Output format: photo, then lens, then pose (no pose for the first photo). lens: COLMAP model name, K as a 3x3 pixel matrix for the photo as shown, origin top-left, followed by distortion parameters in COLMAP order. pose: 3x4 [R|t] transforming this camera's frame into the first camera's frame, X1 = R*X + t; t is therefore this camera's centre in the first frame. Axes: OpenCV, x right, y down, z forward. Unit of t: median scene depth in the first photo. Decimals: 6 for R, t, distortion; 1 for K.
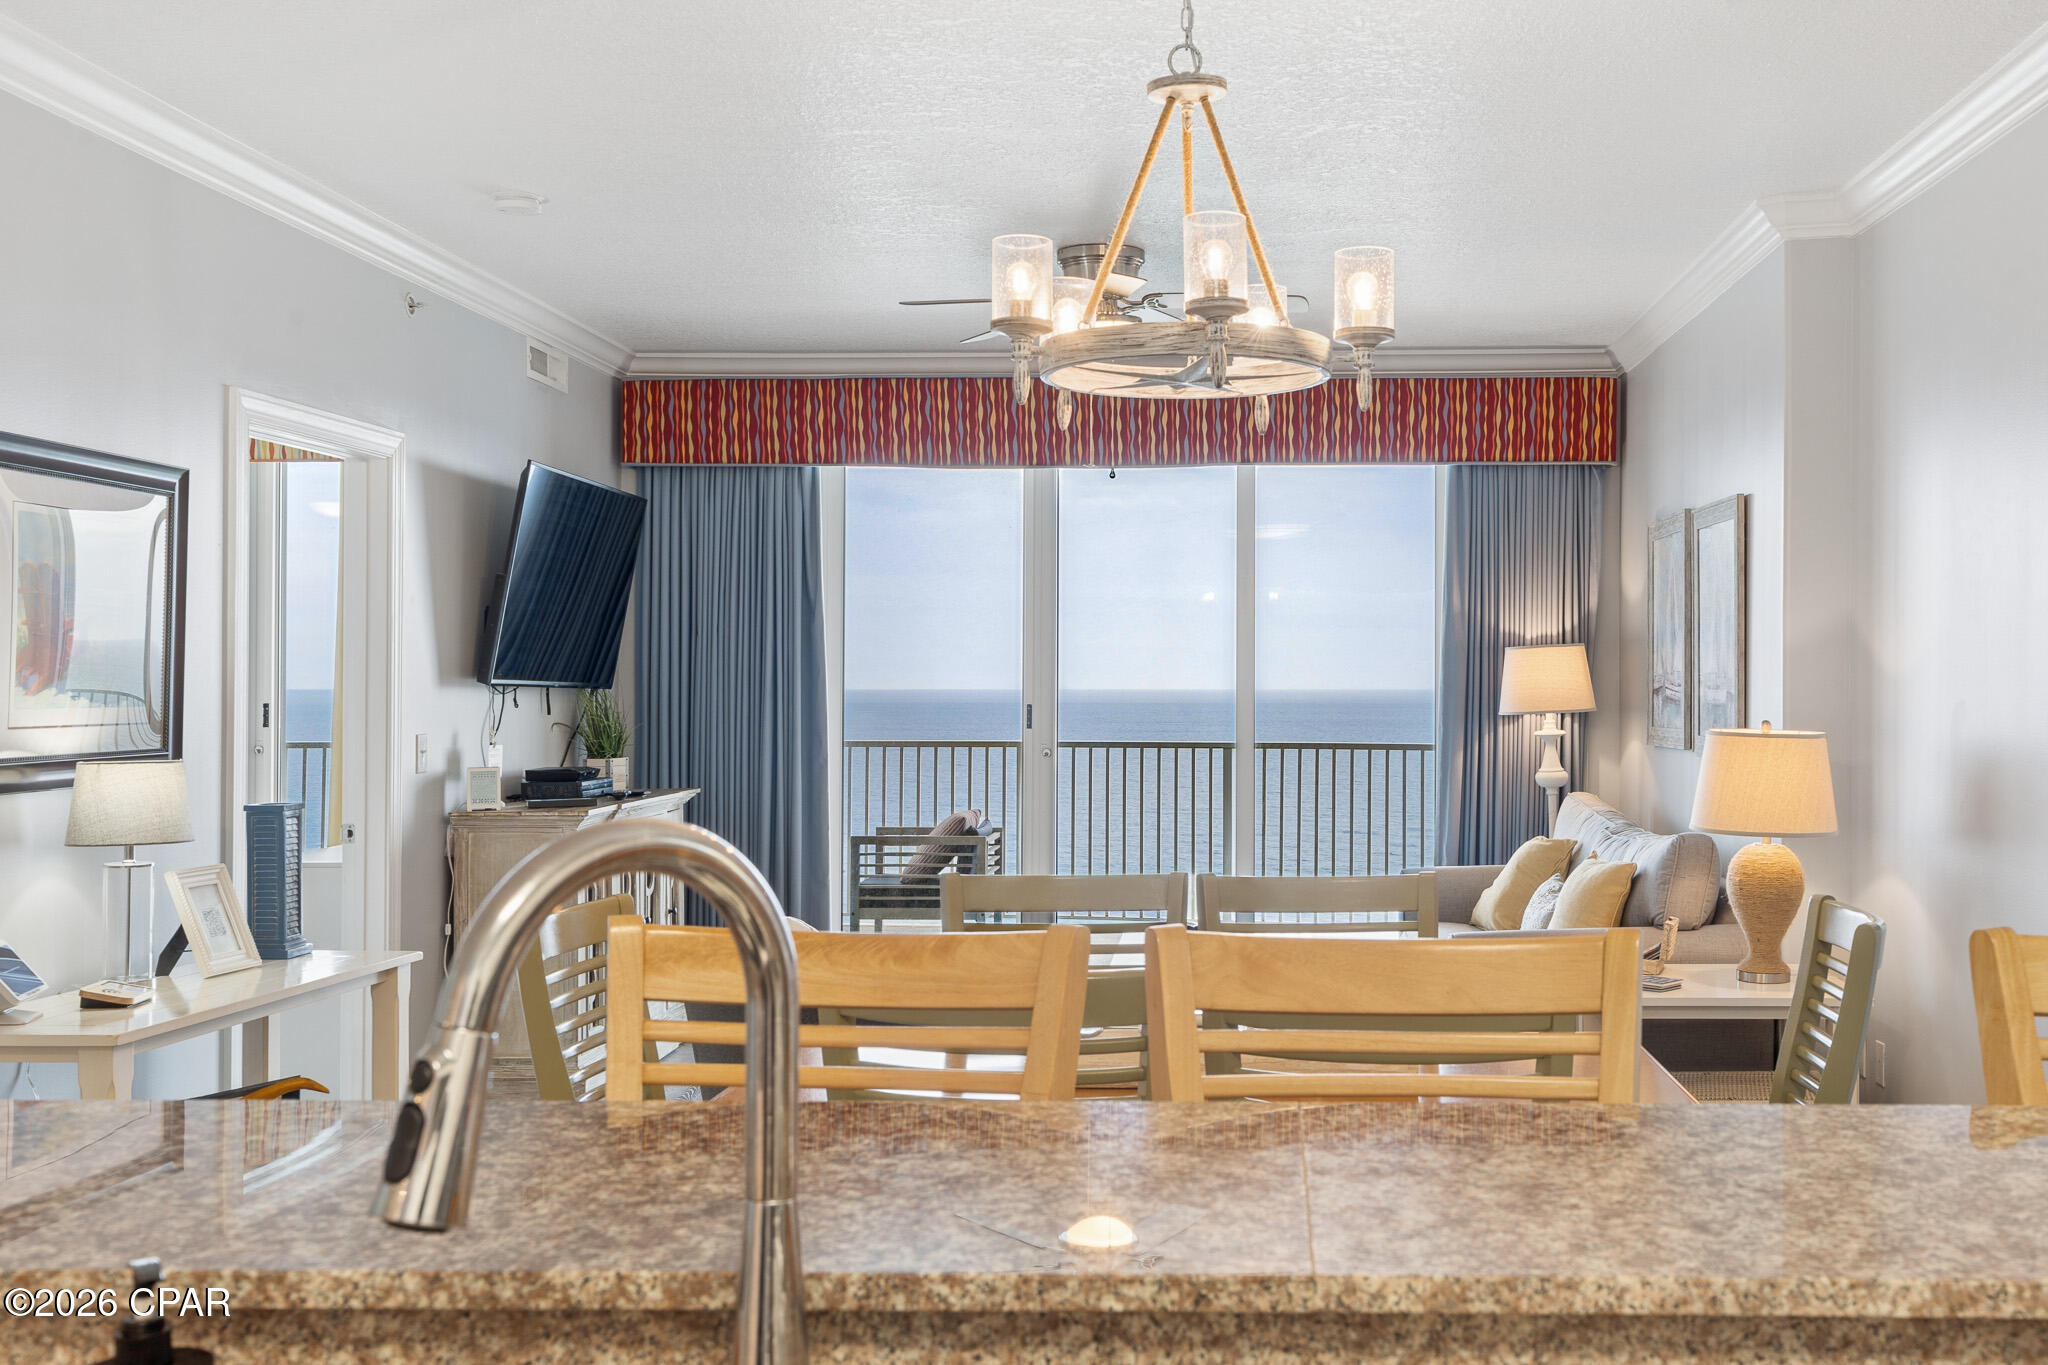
lens RADIAL K [[2083.5, 0, 1187.7], [0, 2083.5, 675.5], [0, 0, 1]] dist [0.023818, 0.000000]
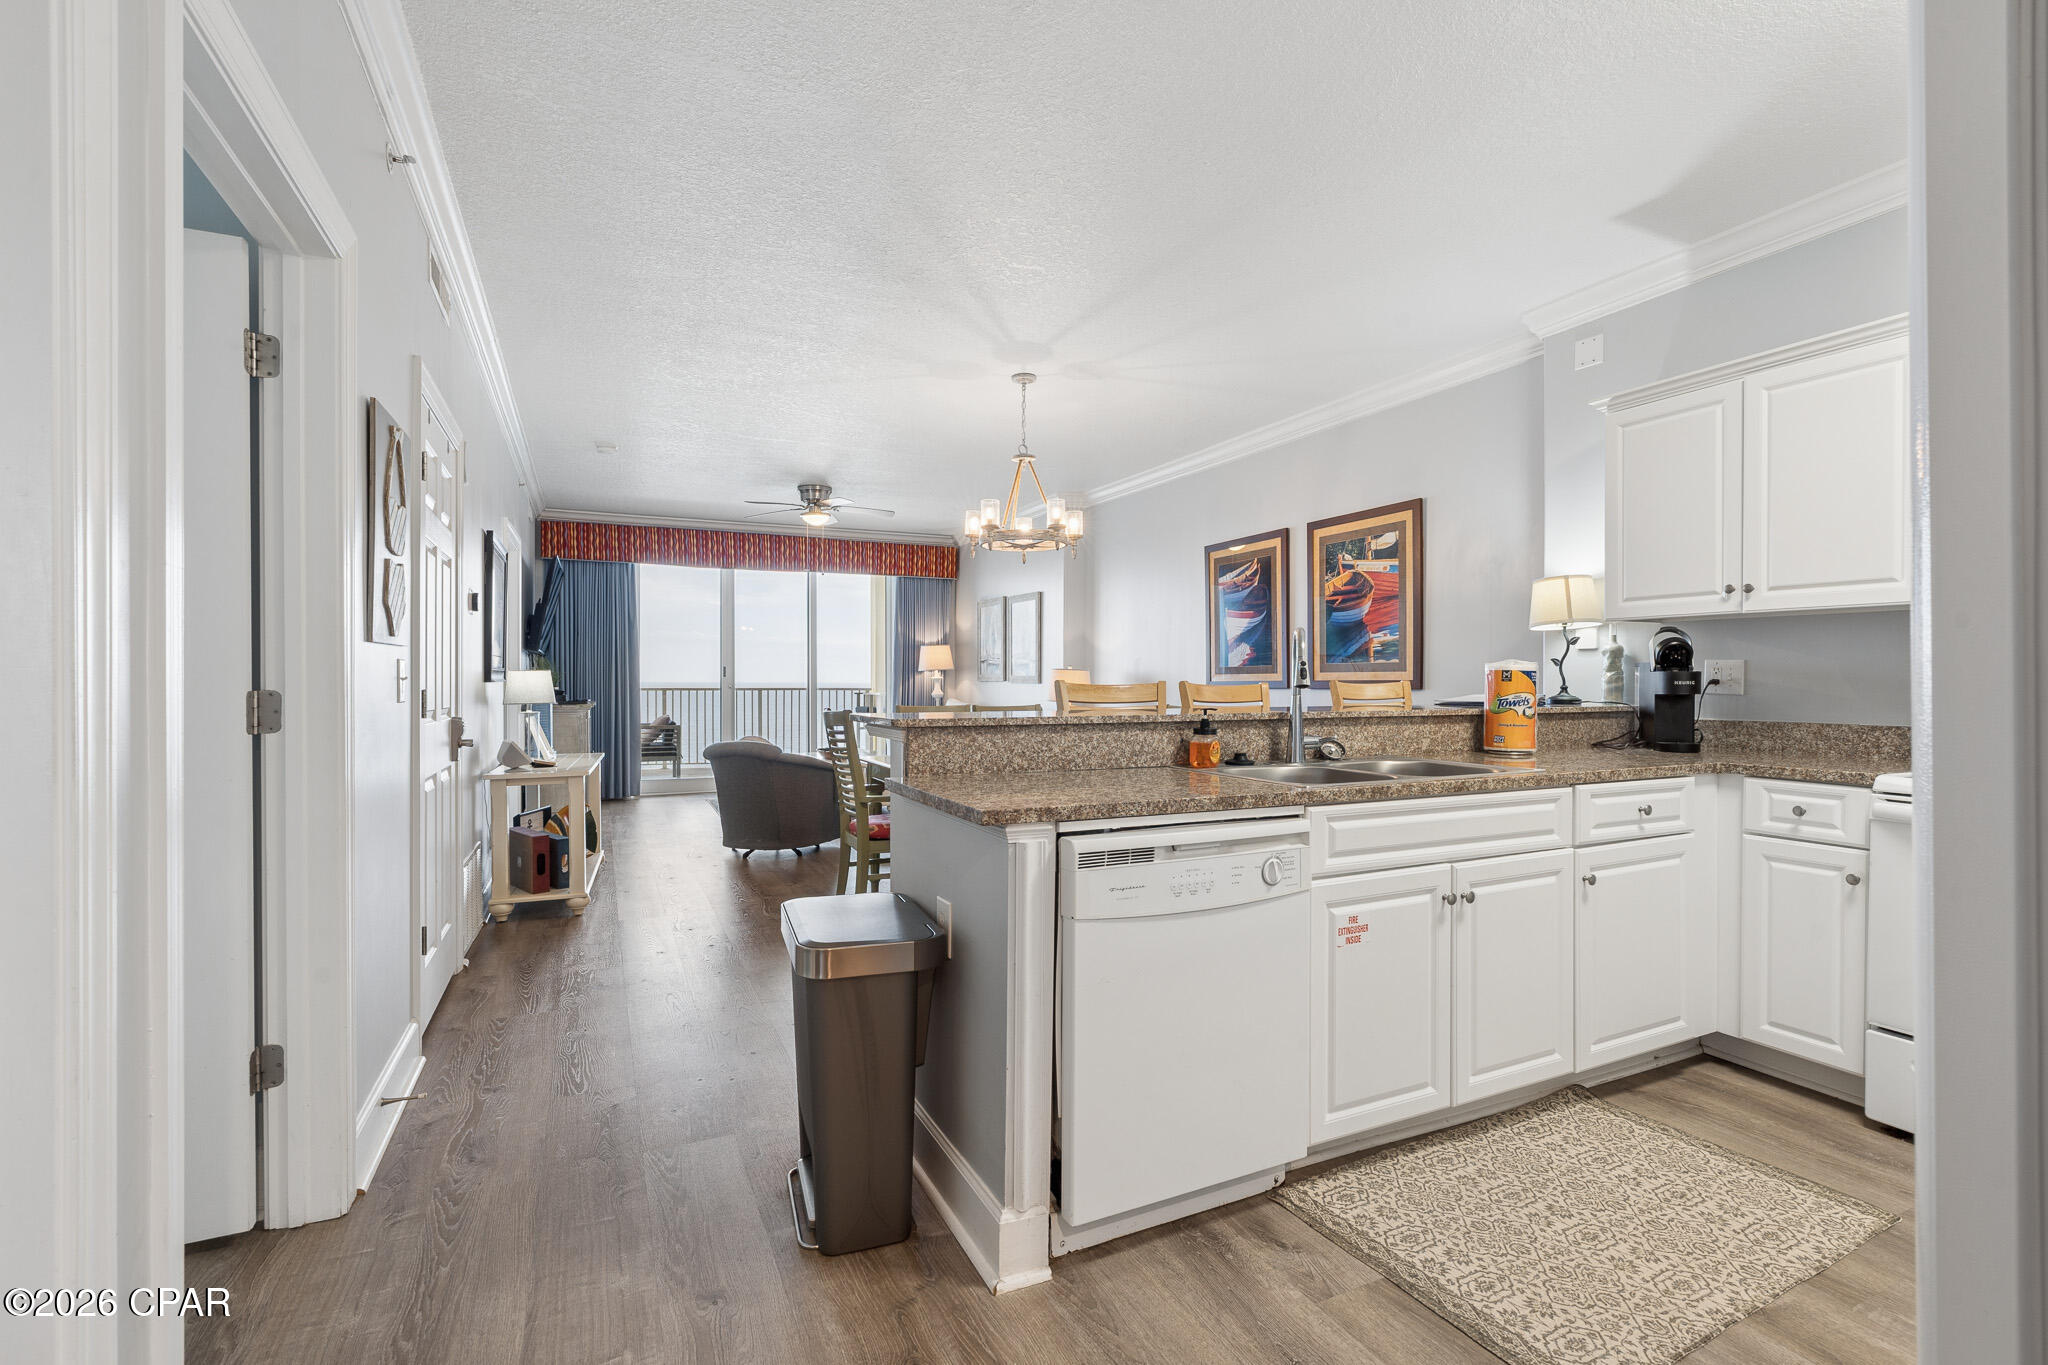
lens RADIAL K [[925.5, 0, 1023.9], [0, 925.5, 686.0], [0, 0, 1]] dist [-0.005181, 0.002037]
pose [[0.893692, -0.002240, 0.448676, -0.263829], [-0.003110, 0.999933, 0.011186, 0.024497], [-0.448671, -0.011392, 0.893625, -0.122515]]
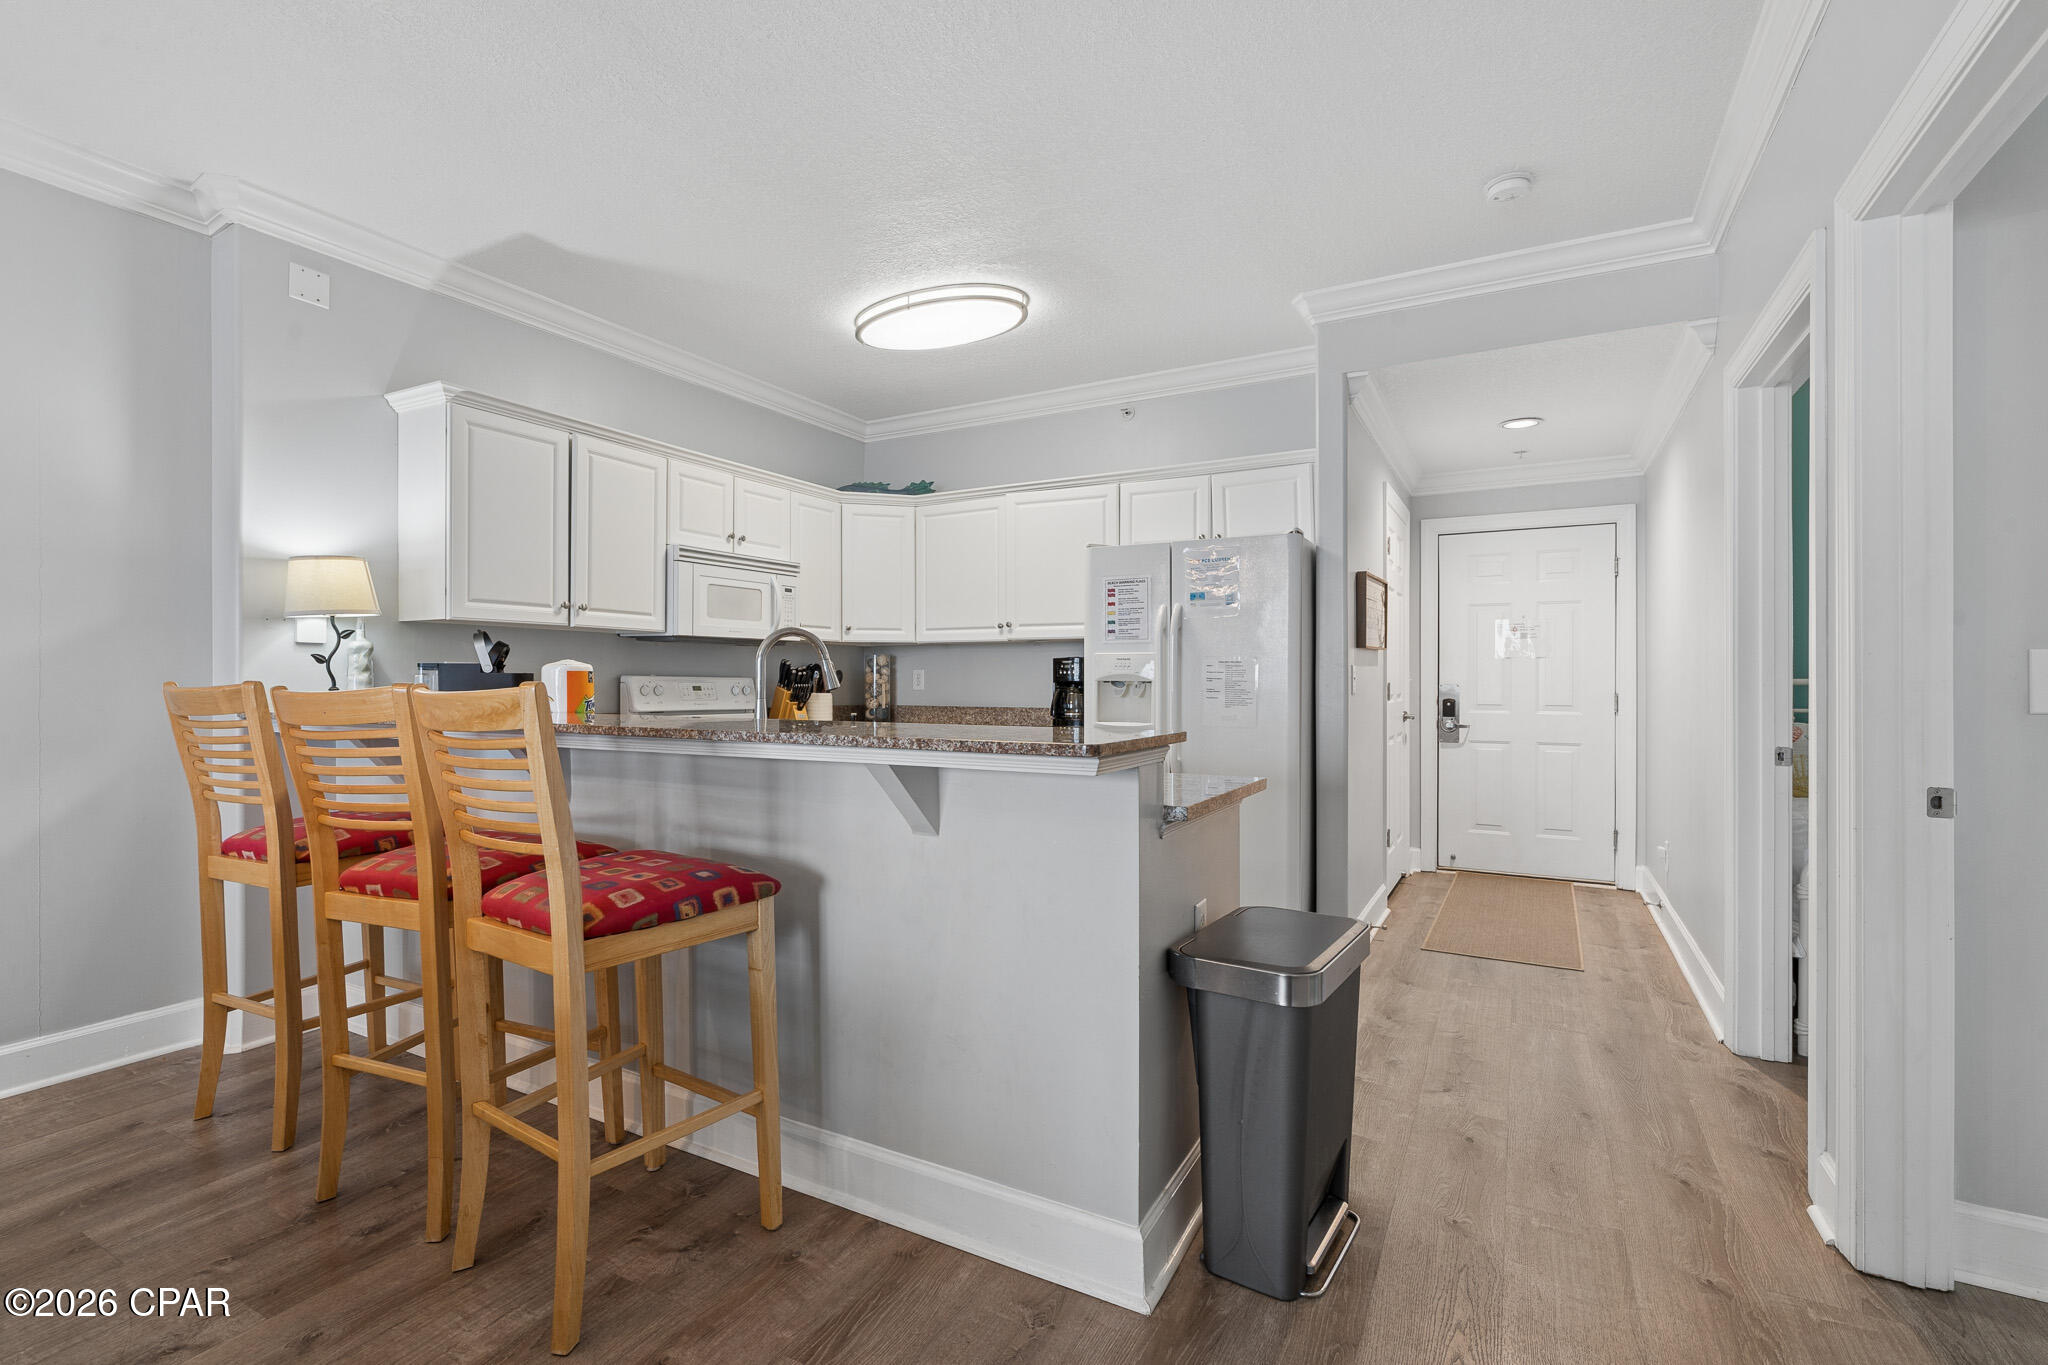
lens RADIAL K [[925.5, 0, 1020.1], [0, 925.5, 680.2], [0, 0, 1]] dist [-0.005181, 0.002037]
pose [[-0.888024, -0.000199, 0.459798, -0.242216], [-0.003968, 0.999966, -0.007231, 0.027118], [-0.459781, -0.008246, -0.887994, 0.360517]]
